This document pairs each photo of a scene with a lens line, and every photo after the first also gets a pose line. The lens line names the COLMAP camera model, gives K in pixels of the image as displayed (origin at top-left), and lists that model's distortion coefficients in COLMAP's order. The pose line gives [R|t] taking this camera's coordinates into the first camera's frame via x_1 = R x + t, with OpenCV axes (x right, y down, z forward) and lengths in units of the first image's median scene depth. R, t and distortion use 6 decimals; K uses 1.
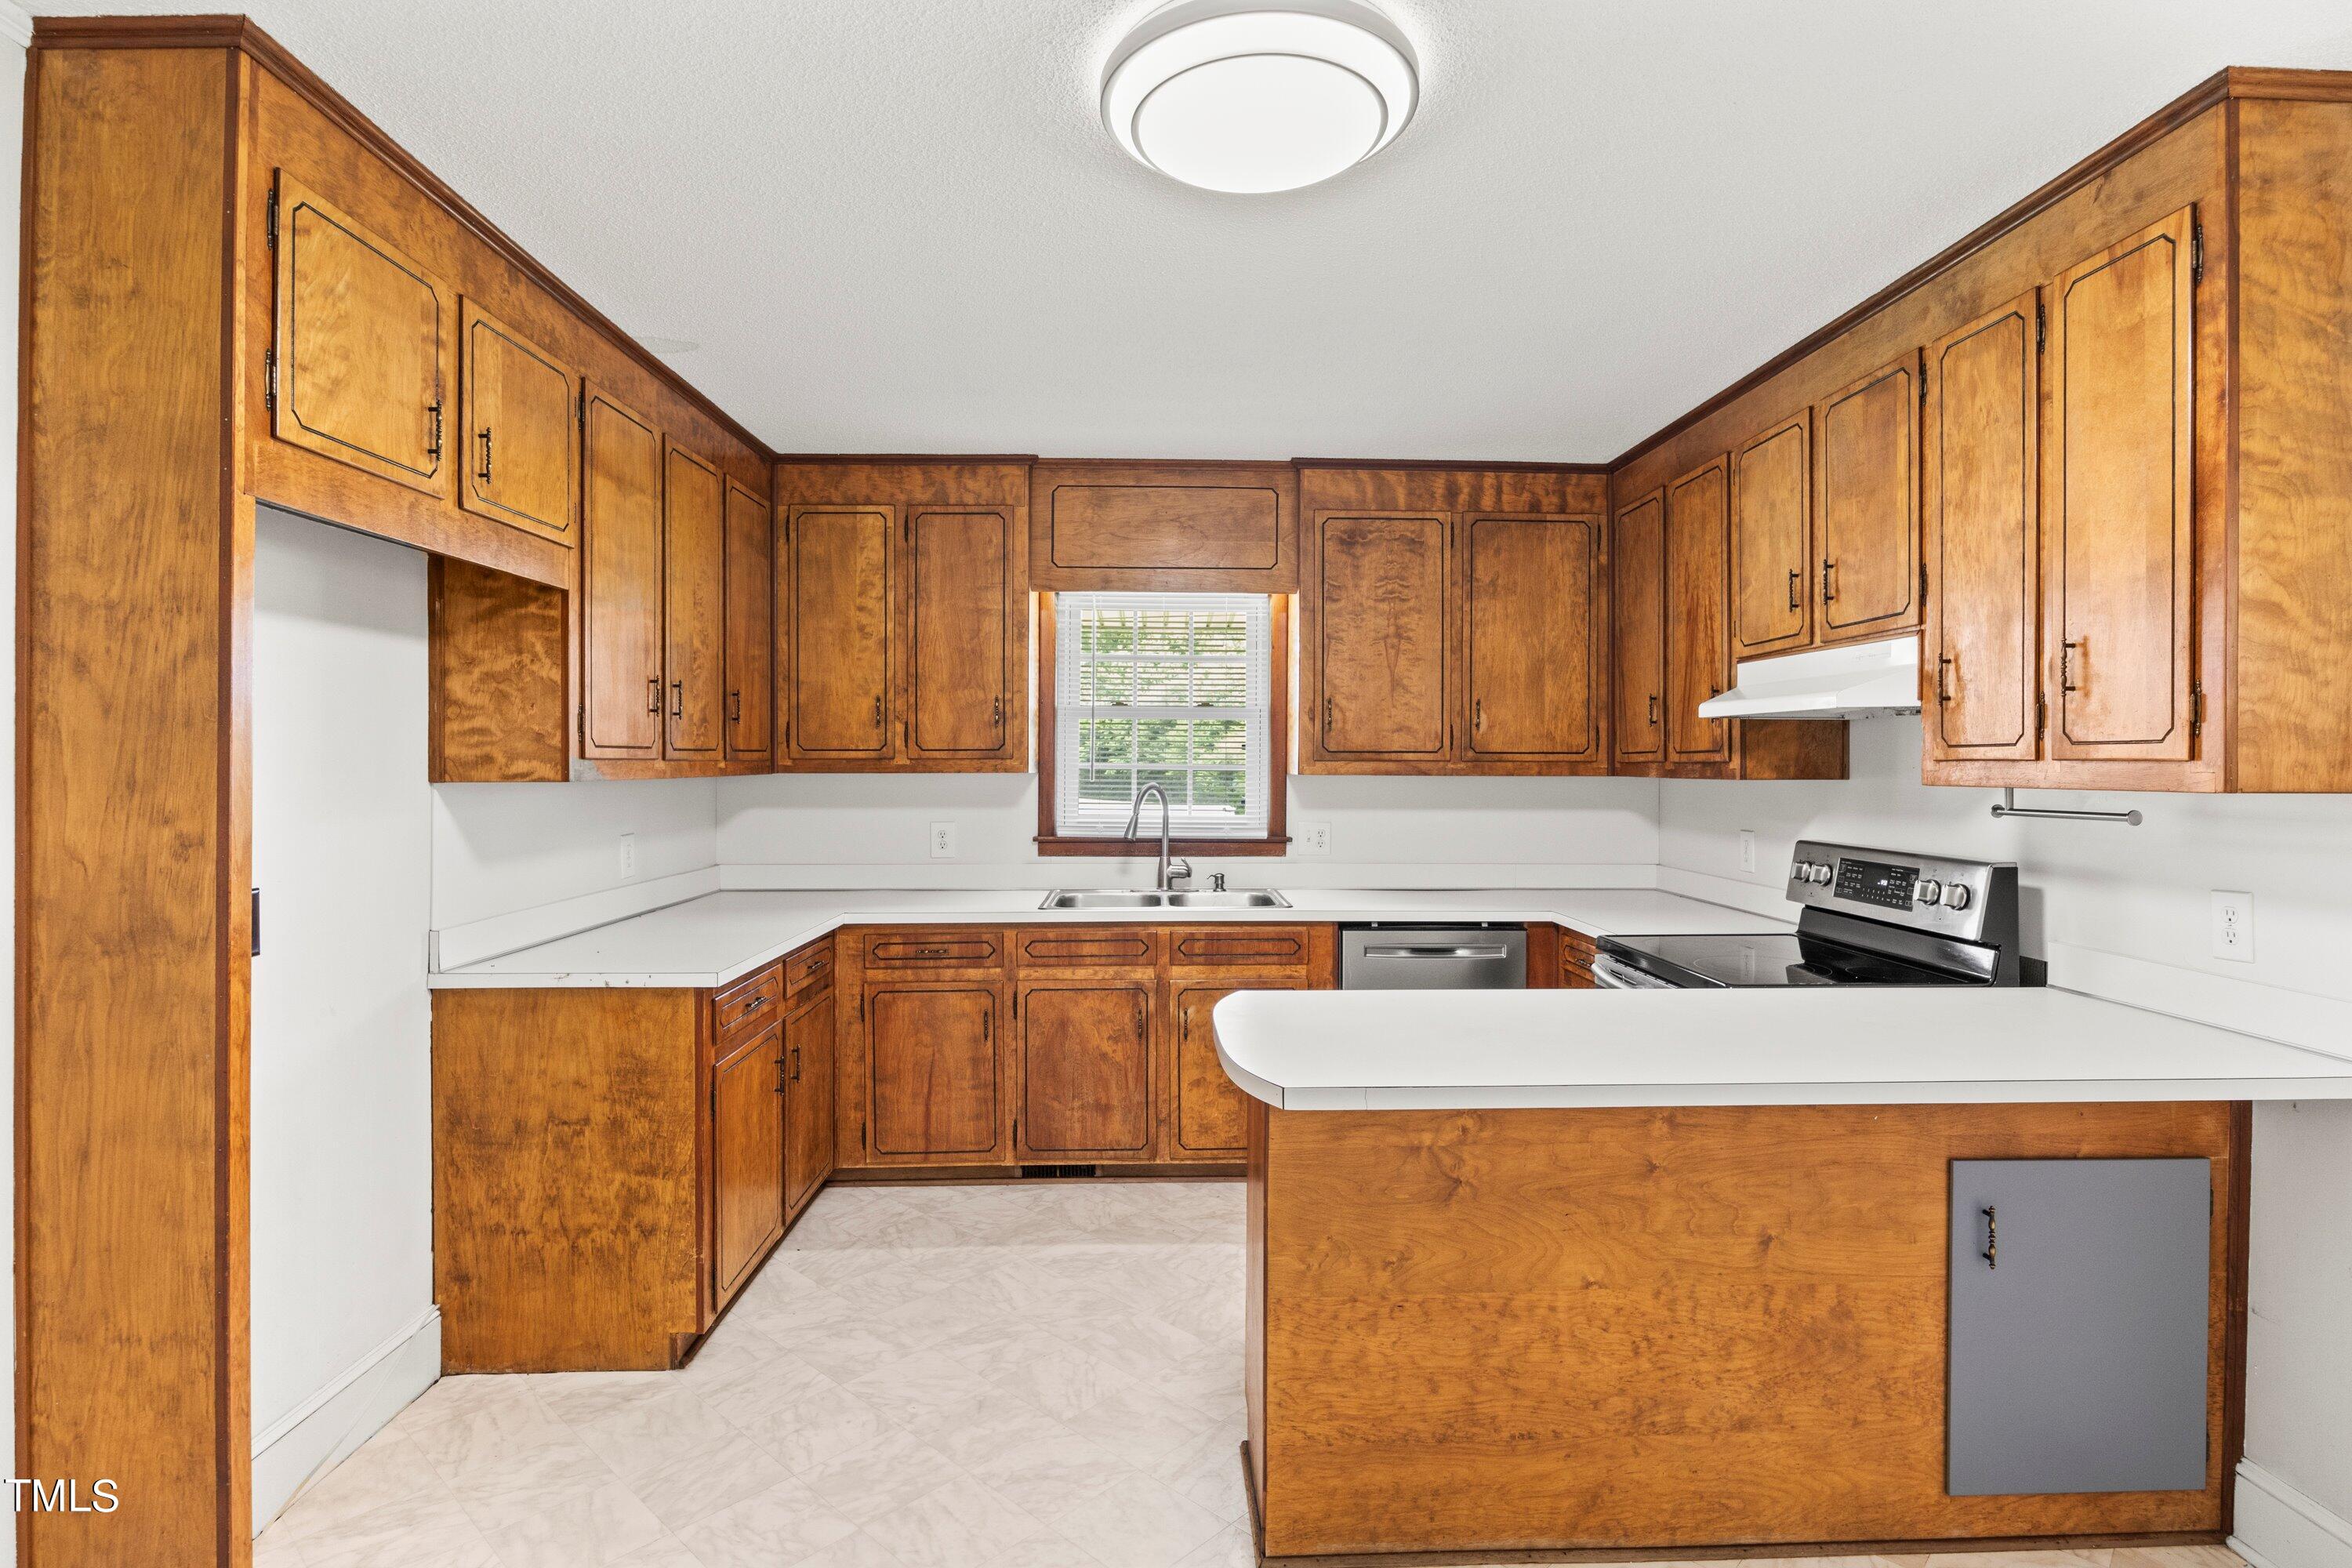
lens RADIAL K [[1187.5, 0, 1190.6], [0, 1187.5, 773.4], [0, 0, 1]] dist [-0.009333, -0.001863]
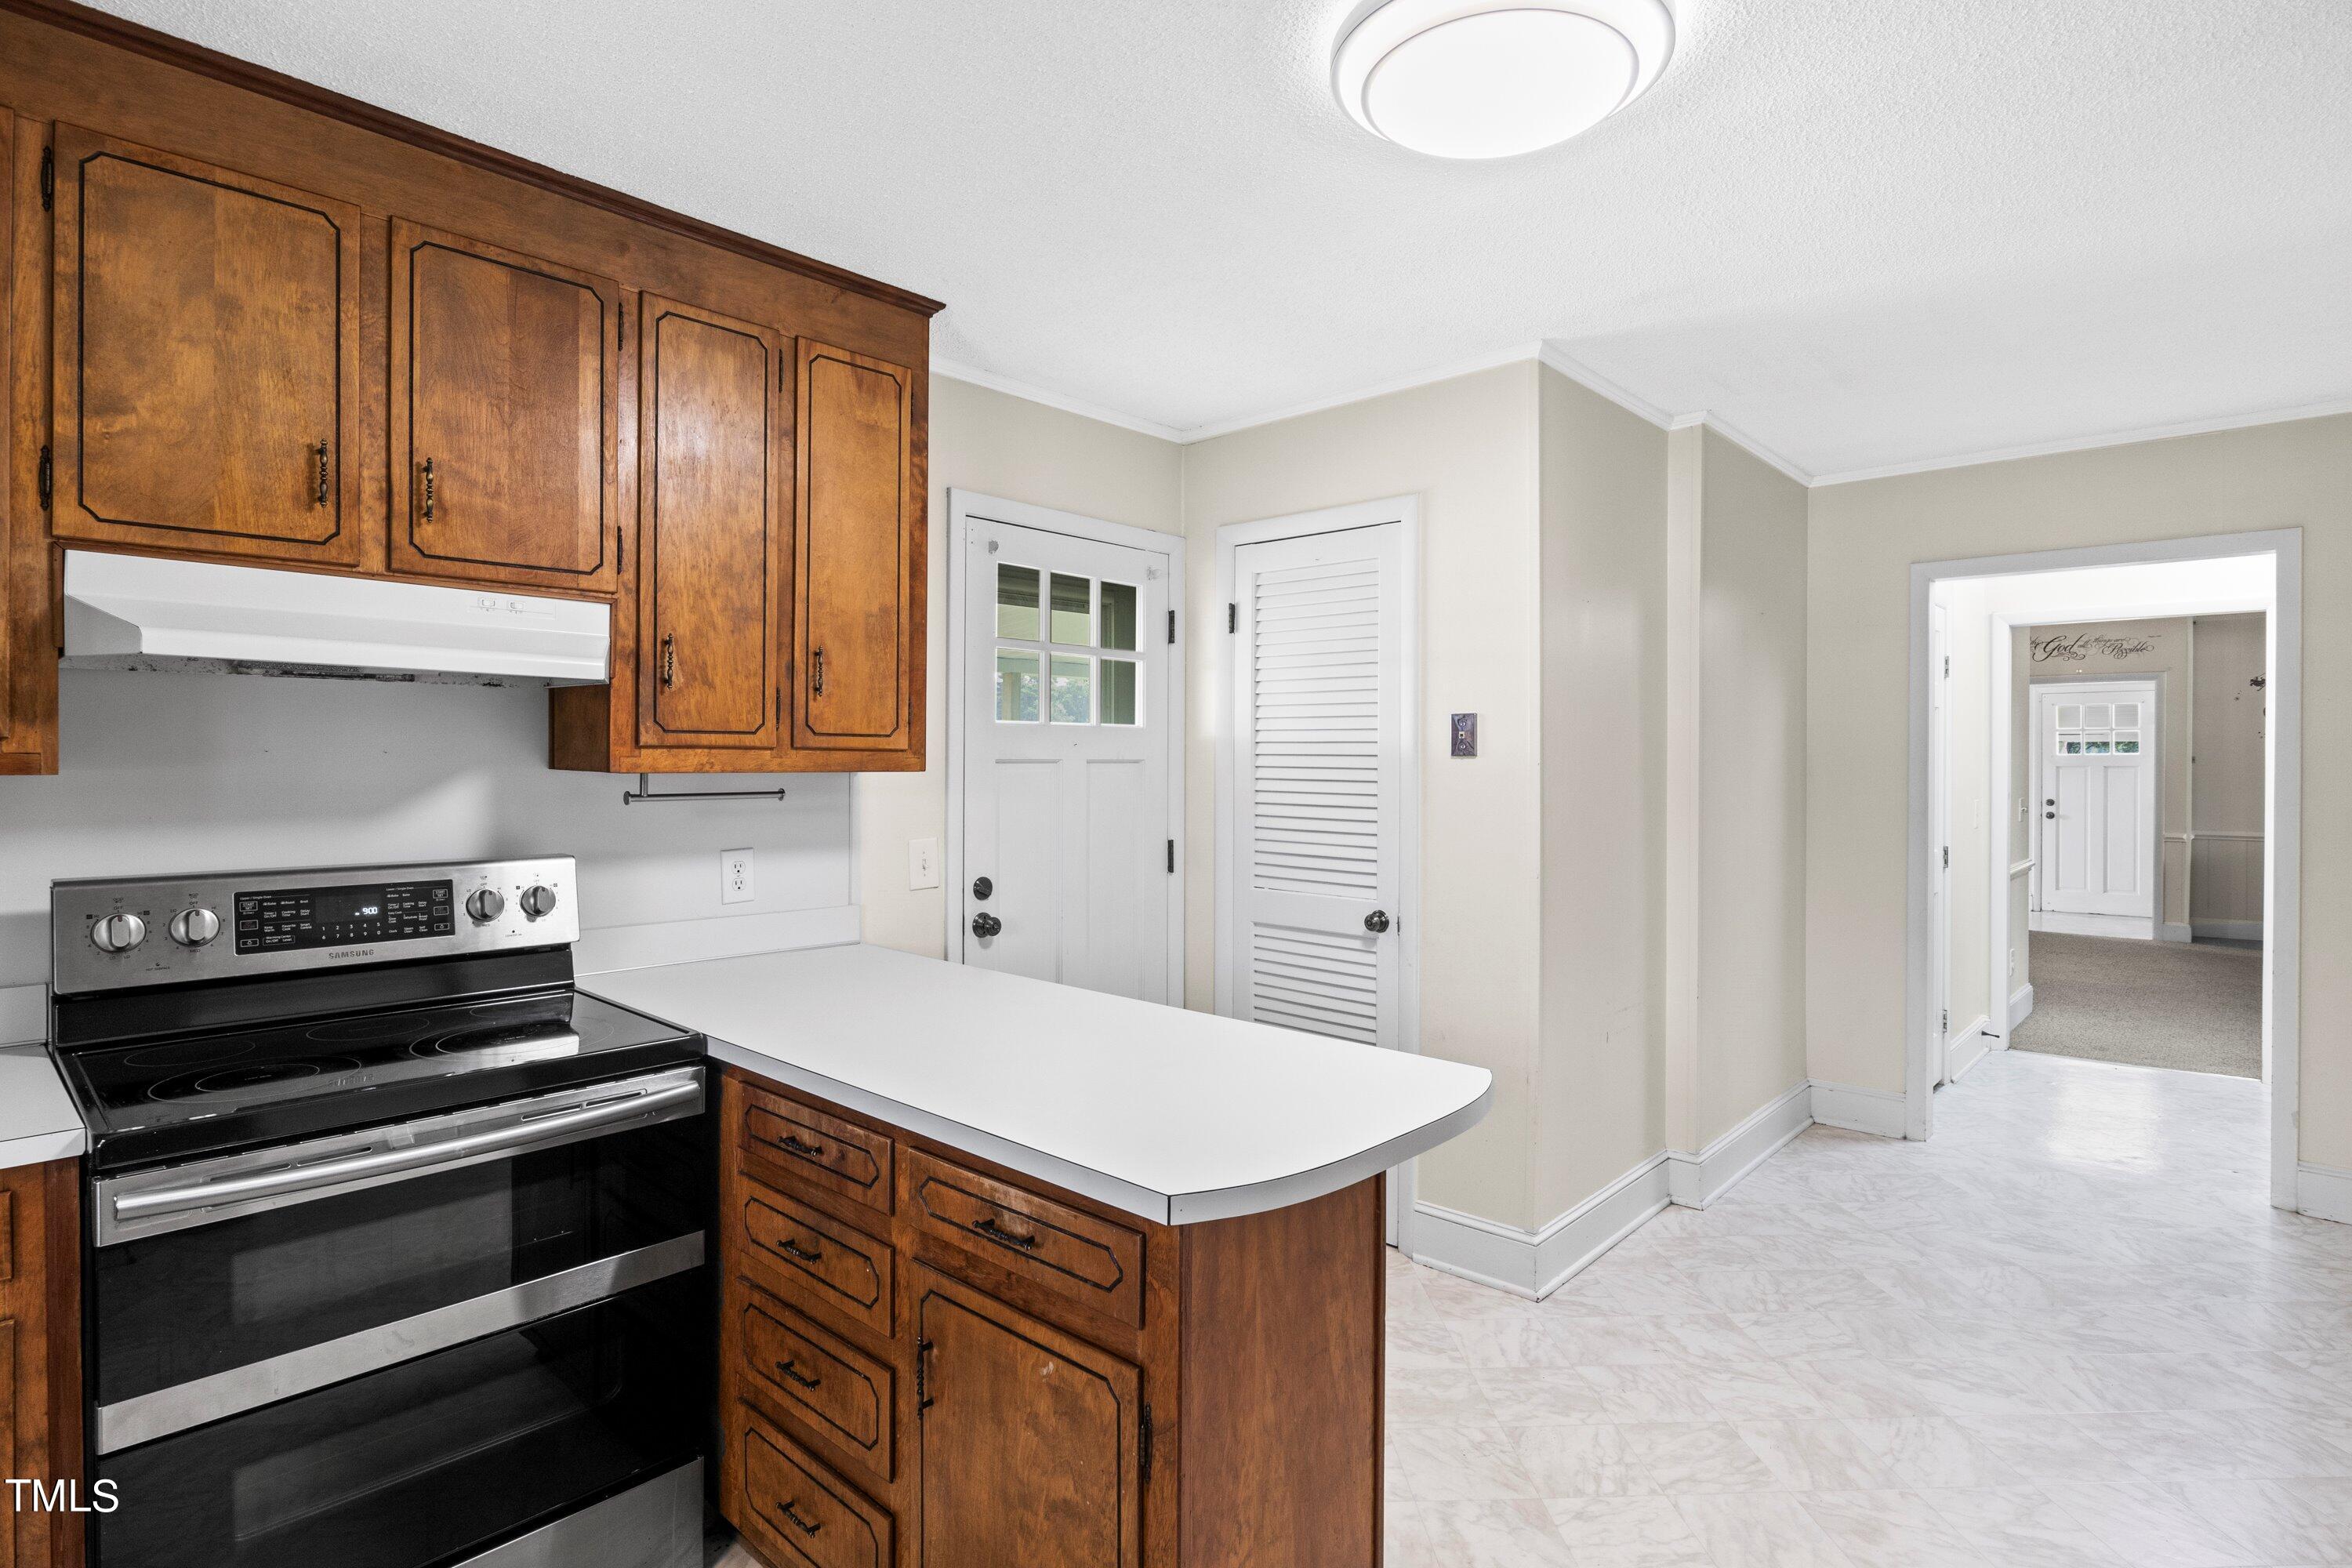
lens RADIAL K [[1187.5, 0, 1190.6], [0, 1187.5, 773.4], [0, 0, 1]] dist [-0.009333, -0.001863]
pose [[-0.715411, -0.012730, 0.698588, -0.301207], [-0.001432, 0.999859, 0.016752, -0.004797], [-0.698702, 0.010984, -0.715328, 1.260718]]
